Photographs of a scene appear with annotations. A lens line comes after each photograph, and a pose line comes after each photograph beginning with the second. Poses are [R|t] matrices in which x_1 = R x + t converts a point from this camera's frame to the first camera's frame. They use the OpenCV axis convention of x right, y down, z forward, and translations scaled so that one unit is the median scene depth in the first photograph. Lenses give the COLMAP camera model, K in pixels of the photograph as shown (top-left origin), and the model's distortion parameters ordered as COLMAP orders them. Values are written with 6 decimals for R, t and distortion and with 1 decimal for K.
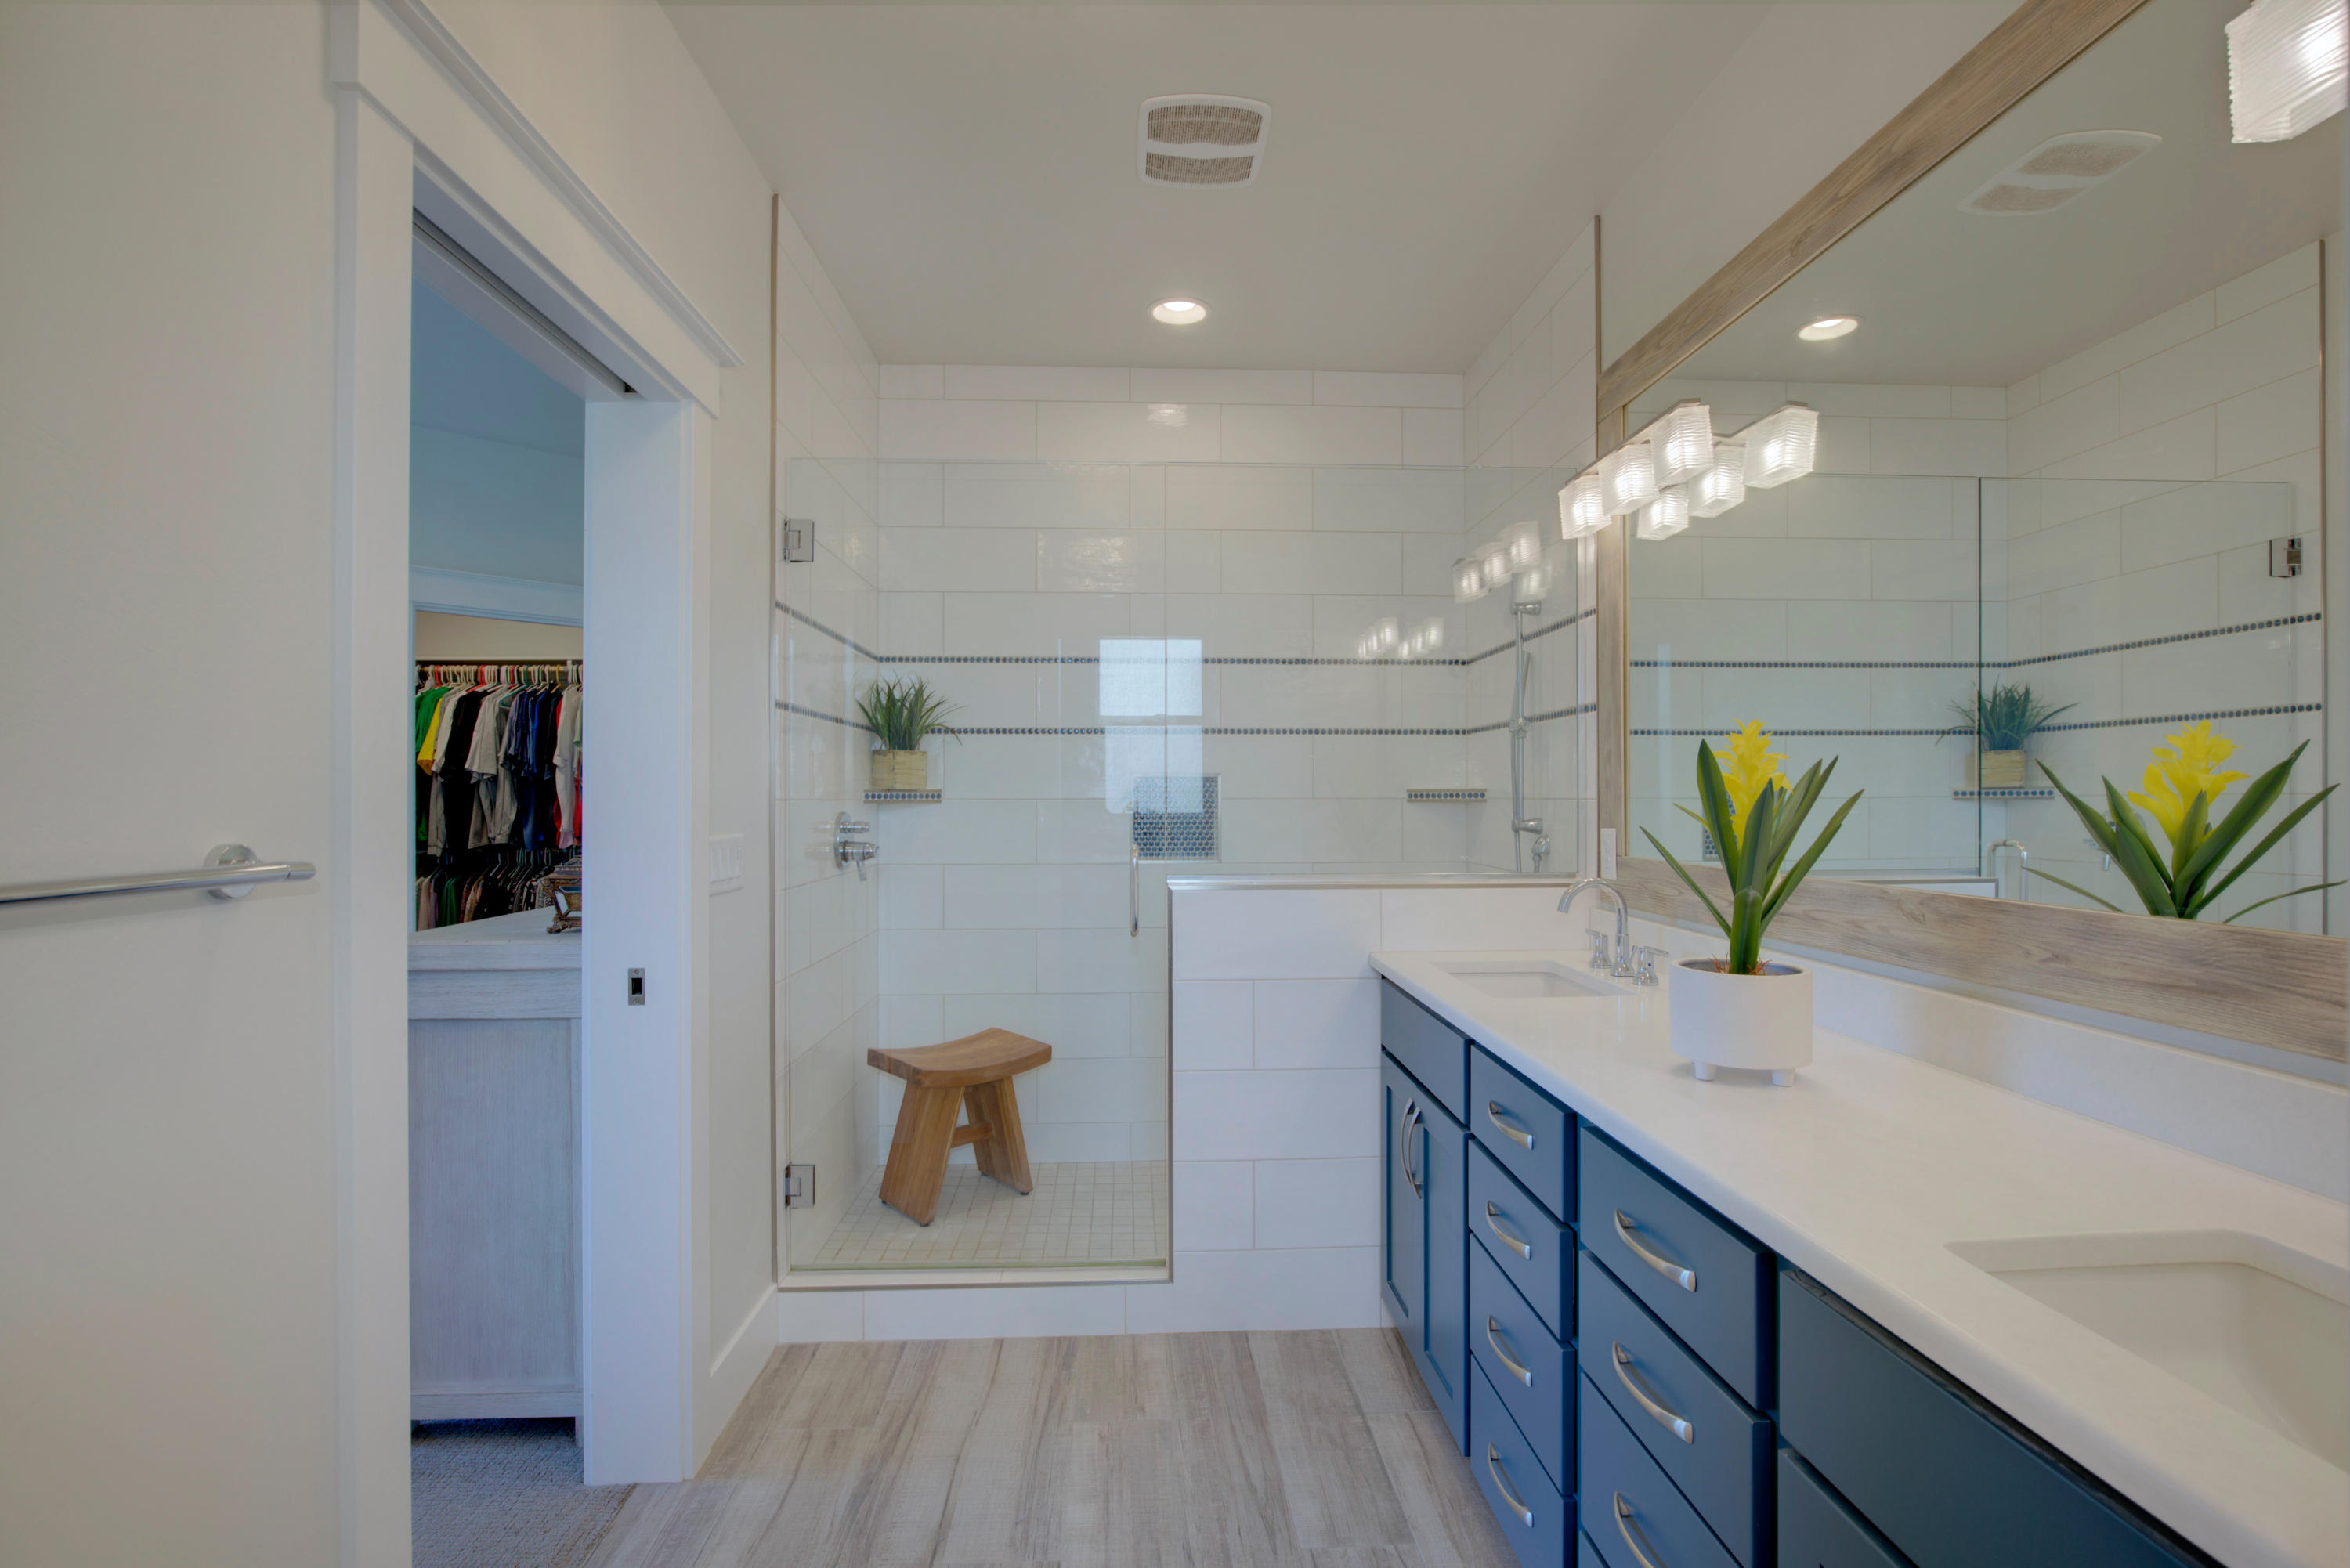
lens RADIAL K [[1094.3, 0, 1176.1], [0, 1094.3, 791.7], [0, 0, 1]] dist [-0.000541, 0.032417]
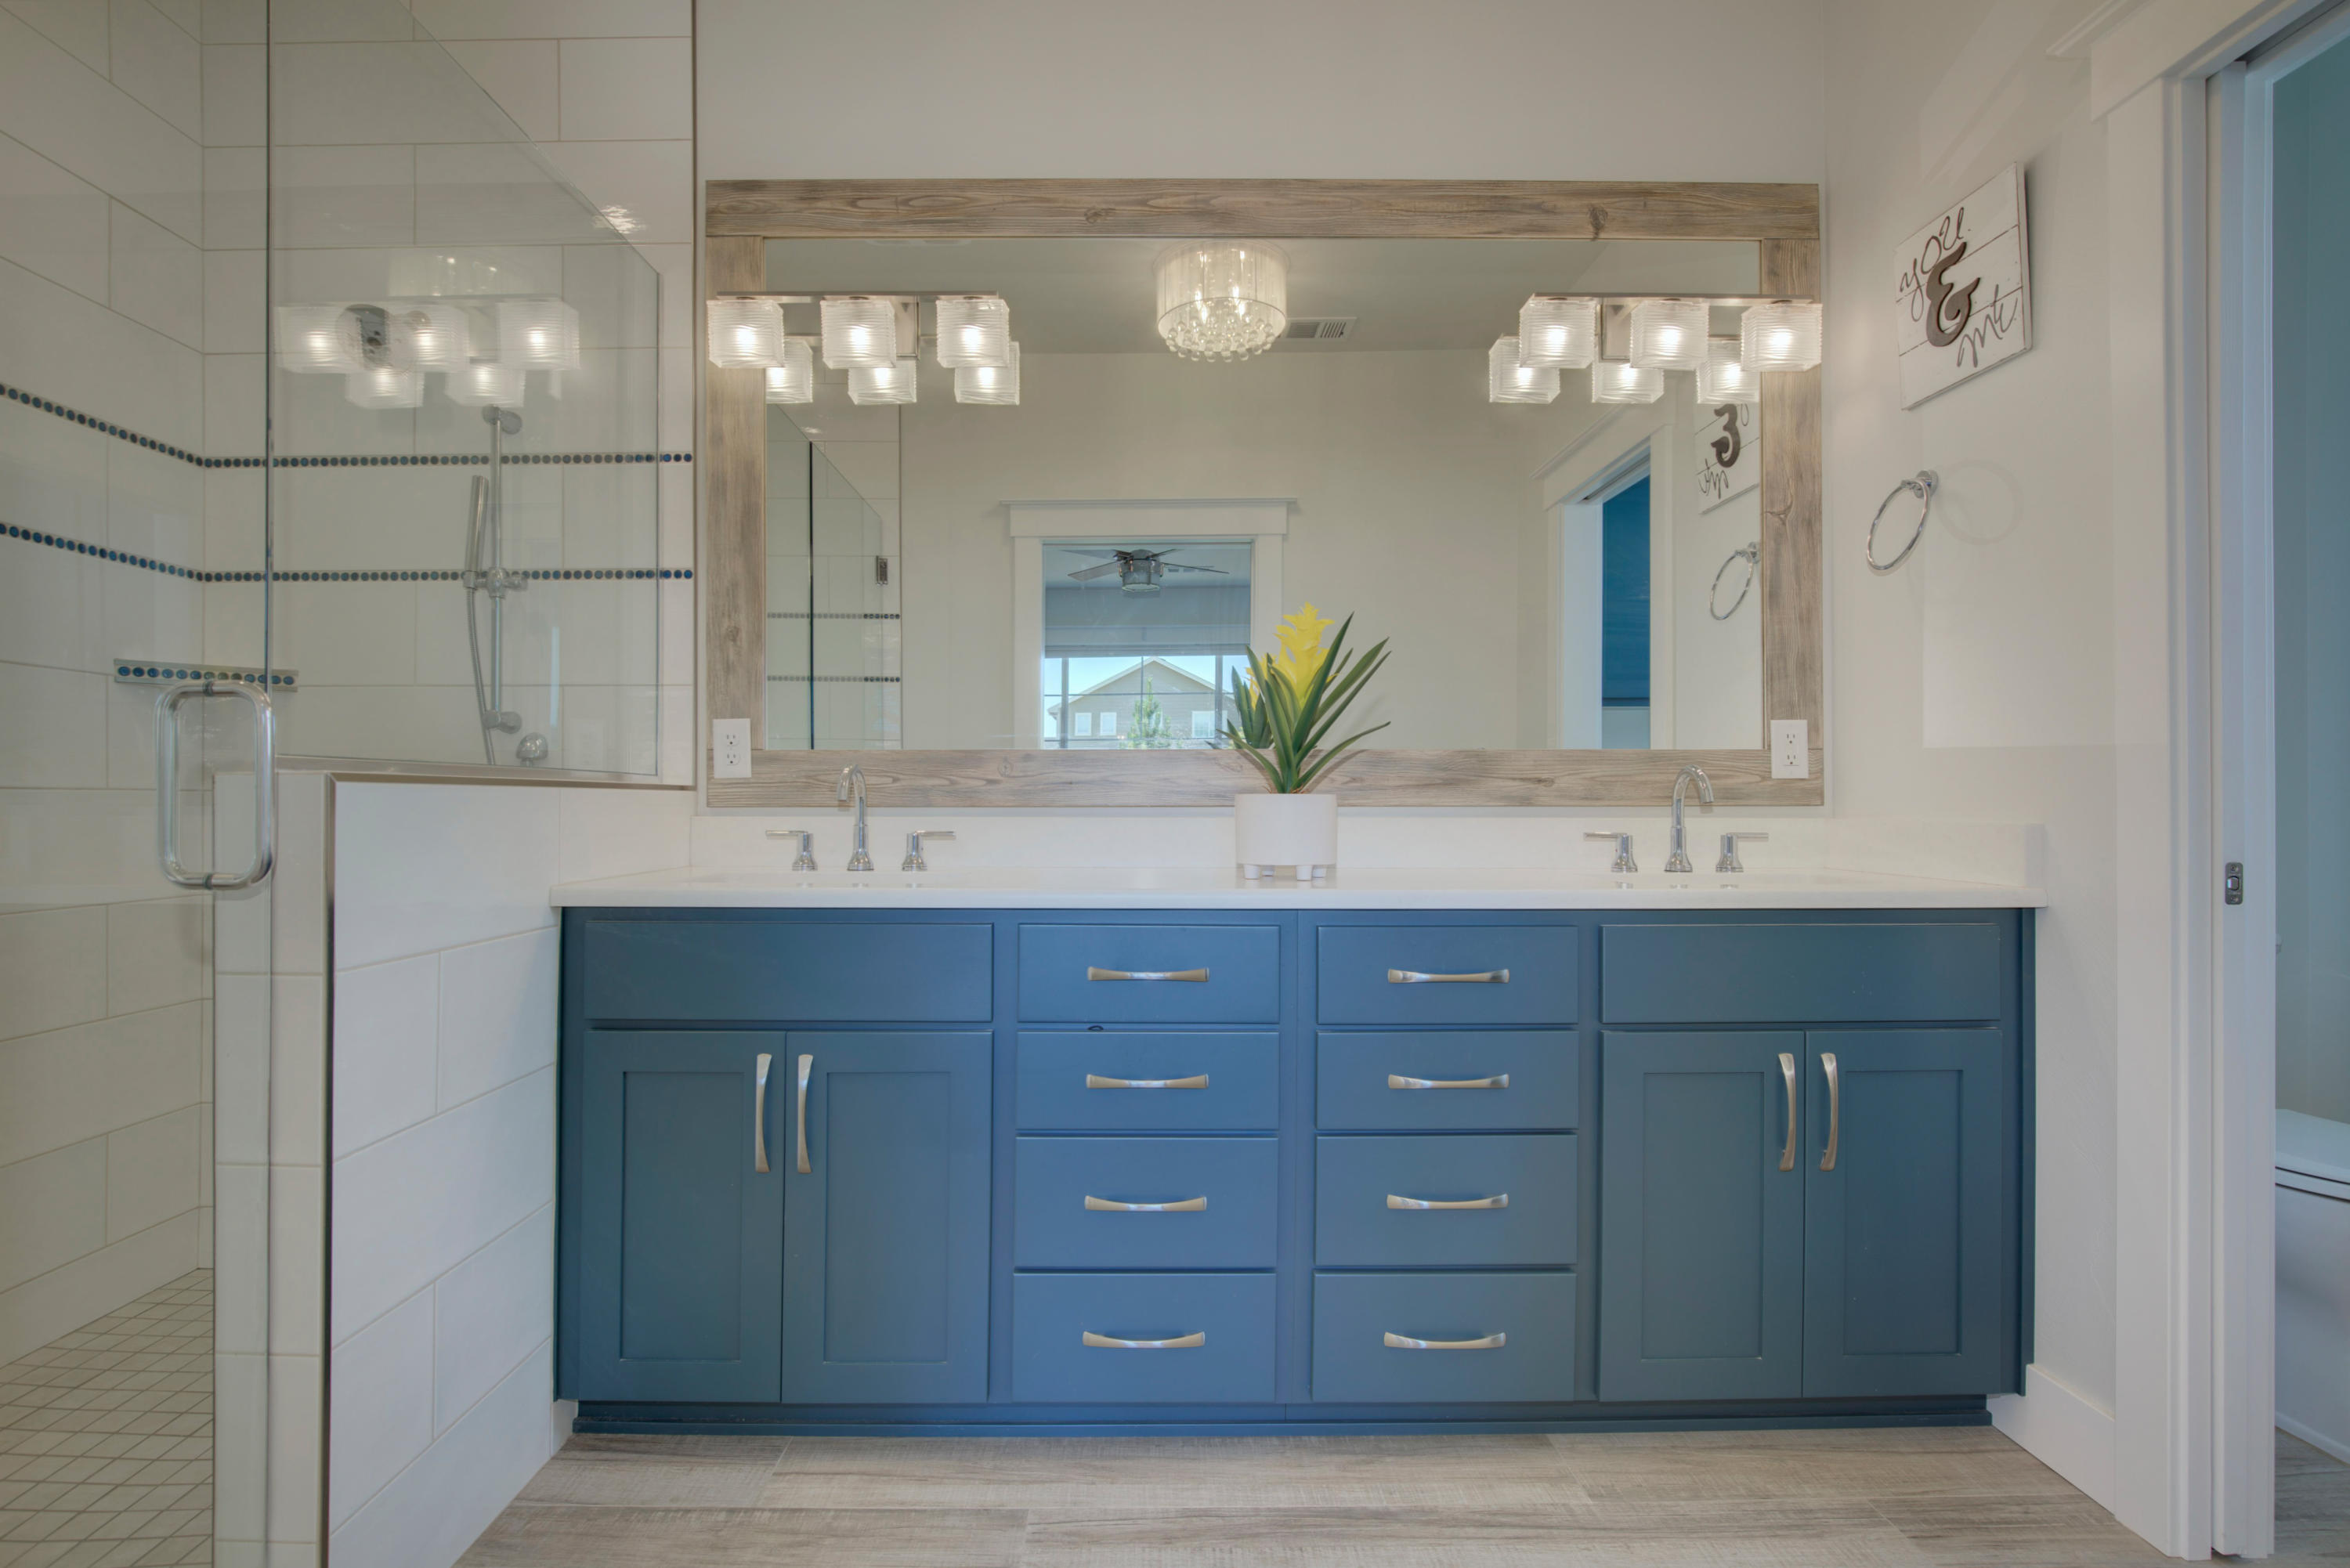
lens RADIAL K [[1216.6, 0, 1106.4], [0, 1216.6, 805.9], [0, 0, 1]] dist [0.001561, 0.000342]
pose [[0.087781, 0.018103, 0.995975, -0.493048], [-0.008104, 0.999815, -0.017458, 0.109134], [-0.996107, -0.006539, 0.087911, 0.593399]]
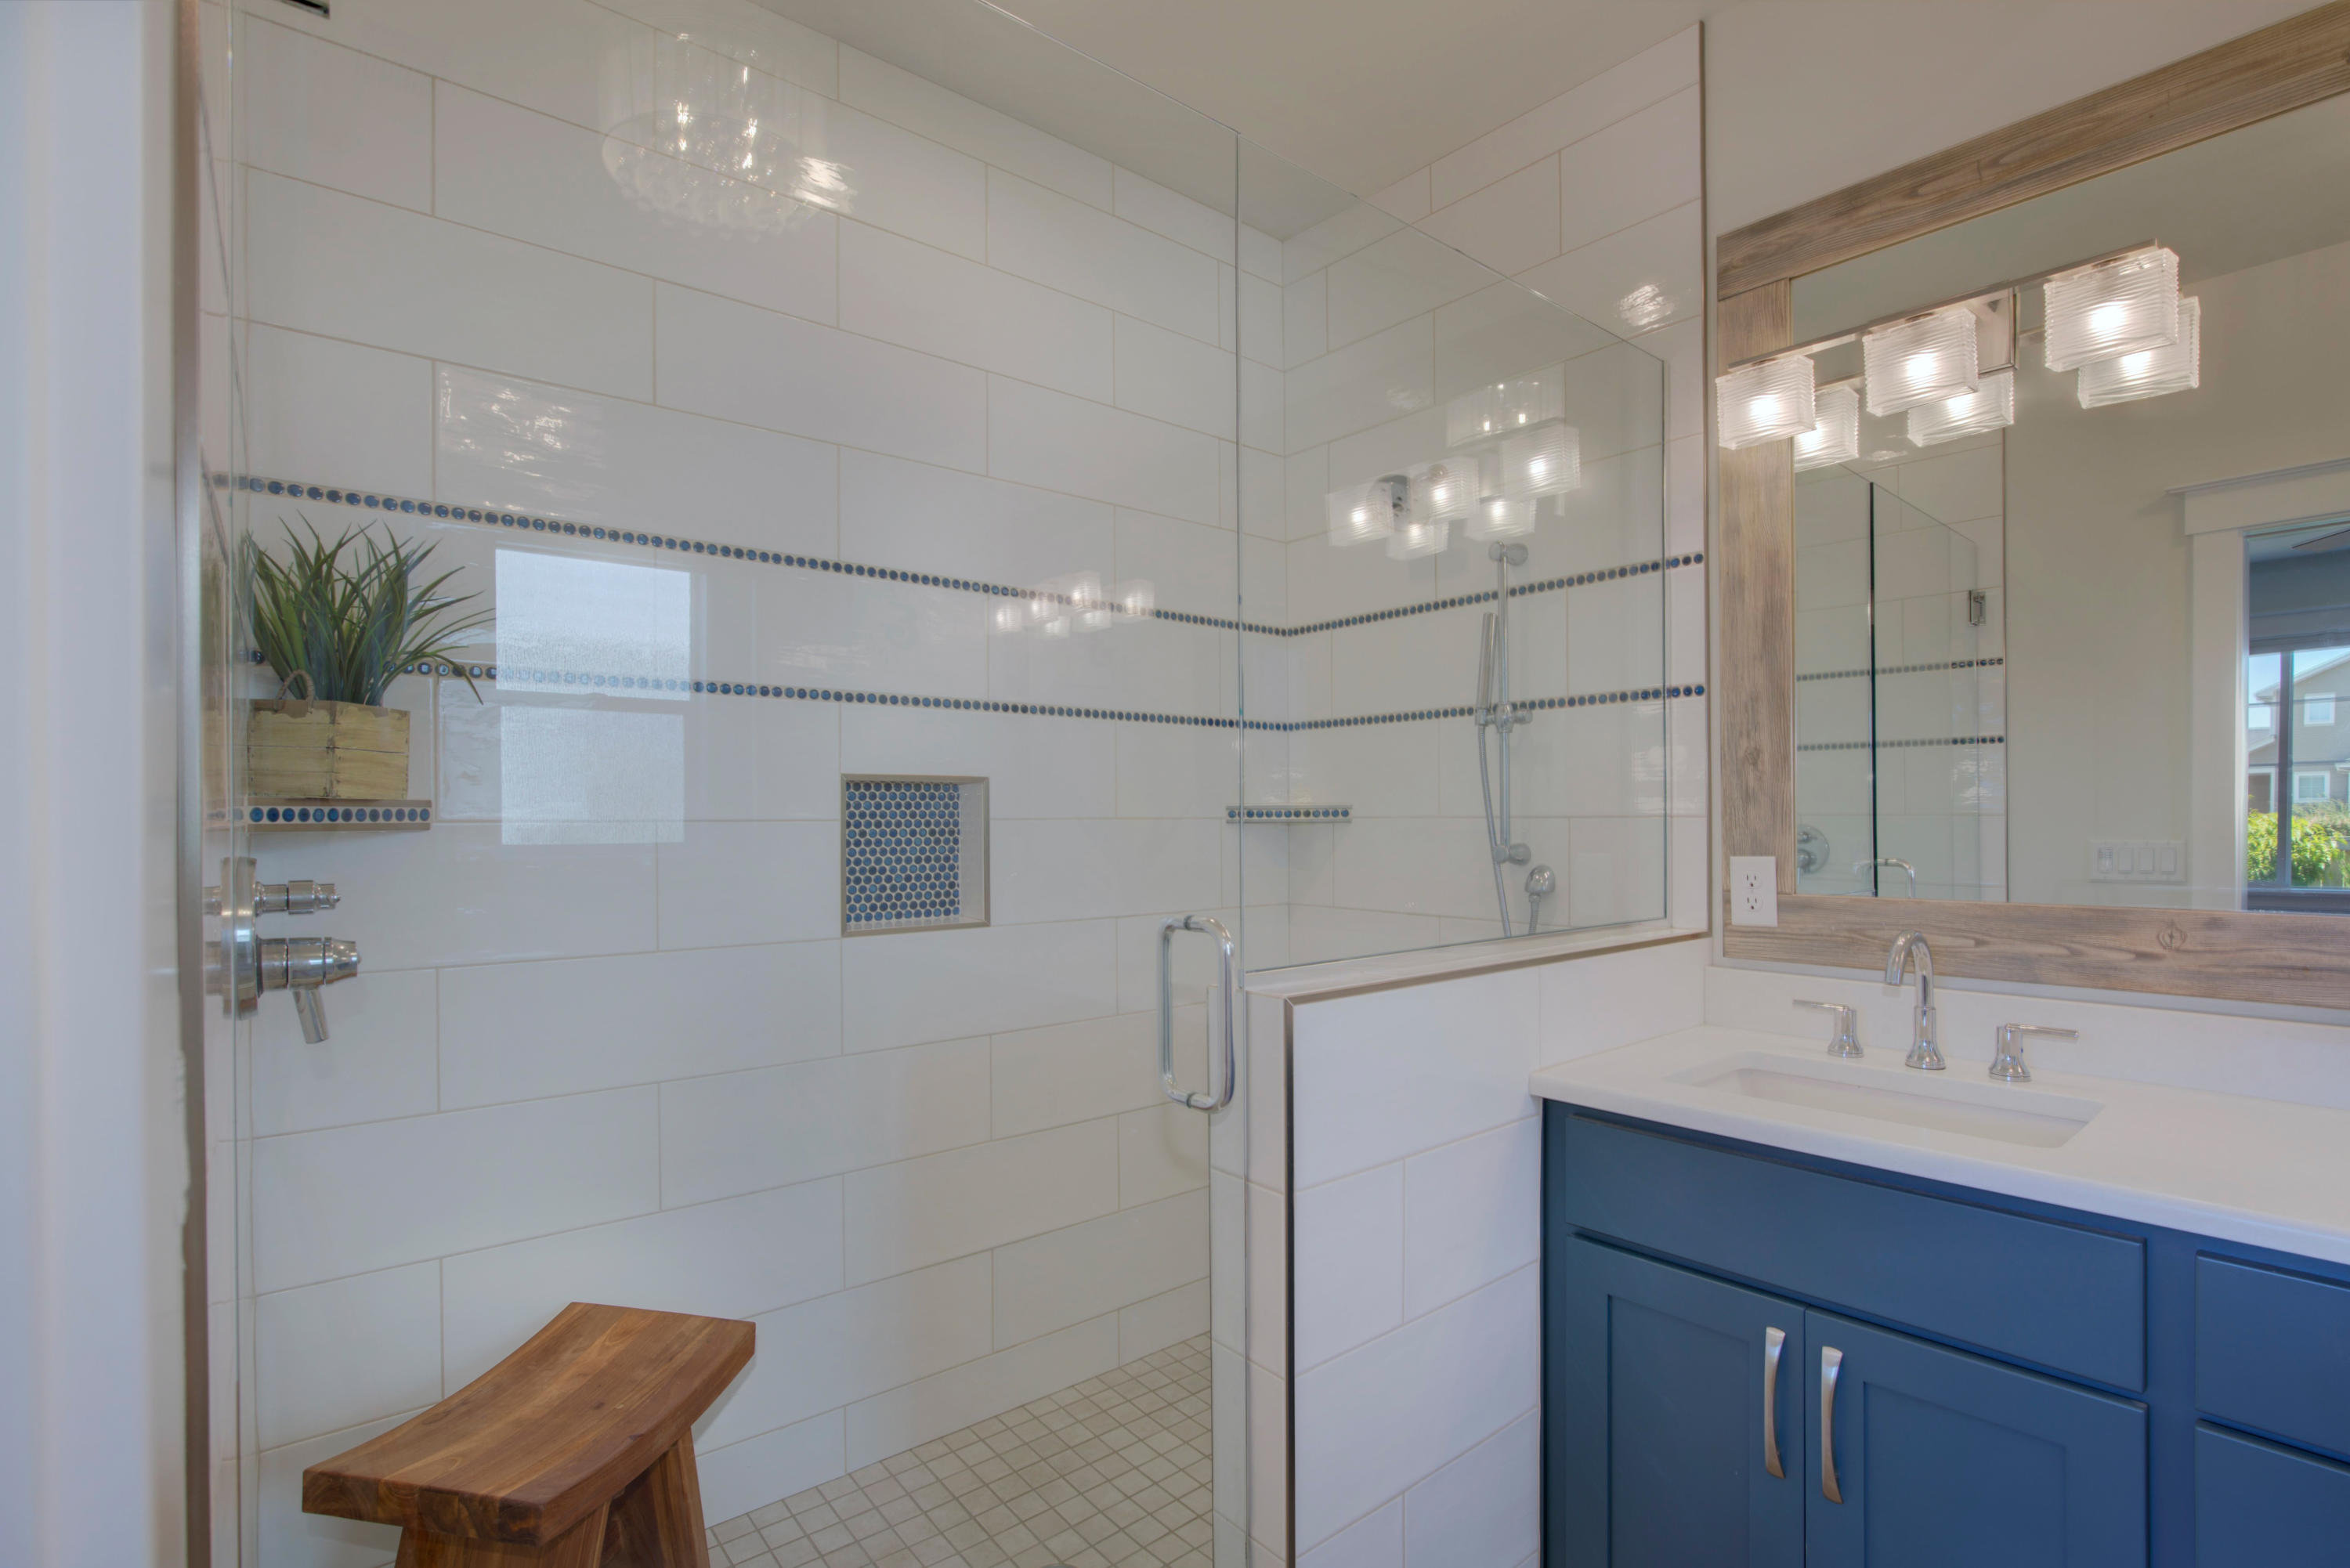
lens RADIAL K [[1114.2, 0, 1178.4], [0, 1114.2, 818.3], [0, 0, 1]] dist [-0.003801, -0.001203]
pose [[0.787371, 0.000179, 0.616479, -0.343251], [-0.003537, 0.999985, 0.004227, 0.003598], [-0.616469, -0.005509, 0.787360, 0.616976]]
